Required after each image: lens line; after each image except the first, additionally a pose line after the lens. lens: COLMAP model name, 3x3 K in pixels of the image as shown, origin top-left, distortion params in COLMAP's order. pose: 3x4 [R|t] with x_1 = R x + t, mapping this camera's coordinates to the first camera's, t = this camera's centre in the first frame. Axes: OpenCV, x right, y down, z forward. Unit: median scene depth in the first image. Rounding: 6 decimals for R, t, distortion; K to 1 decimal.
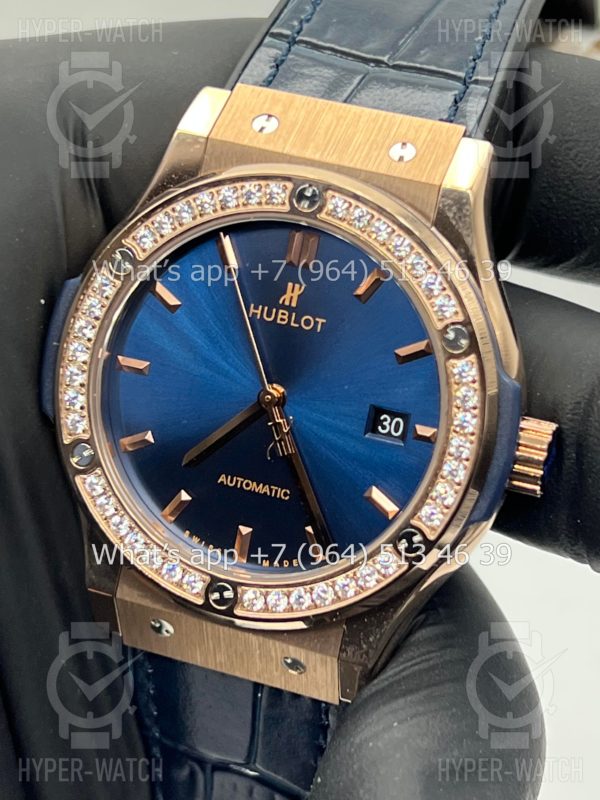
lens RADIAL K [[1878.2, 0, 301.1], [0, 1878.2, 407.3], [0, 0, 1]] dist [0.255180, 0.000000]
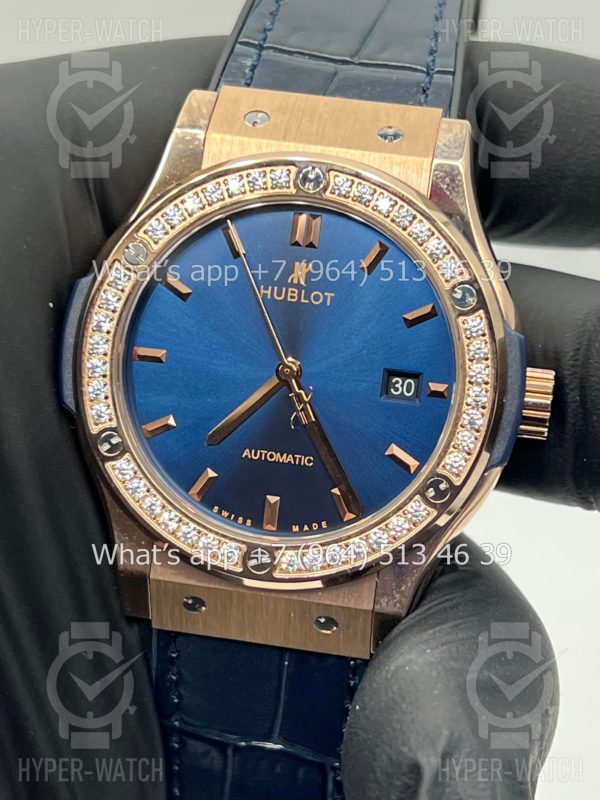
lens RADIAL K [[1878.2, 0, 304.6], [0, 1878.2, 413.7], [0, 0, 1]] dist [0.255180, 0.000000]
pose [[0.983880, -0.082579, 0.158624, -0.178117], [0.092233, 0.994246, -0.054479, 0.077801], [-0.153212, 0.068231, 0.985835, -0.047574]]
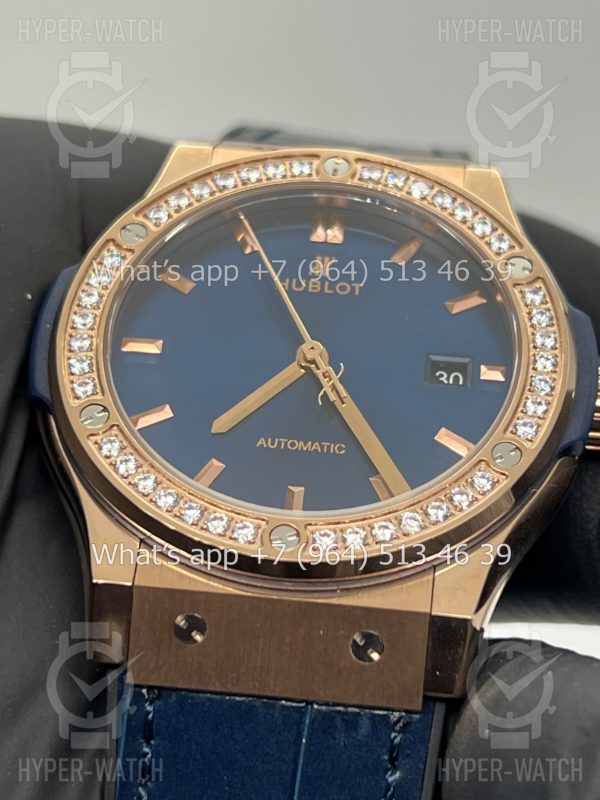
lens RADIAL K [[1878.2, 0, 301.7], [0, 1878.2, 397.8], [0, 0, 1]] dist [0.255180, 0.000000]
pose [[0.957552, 0.070438, 0.279521, -0.267423], [0.119314, 0.785870, -0.606772, 0.548359], [-0.262407, 0.614367, 0.744107, 0.356913]]
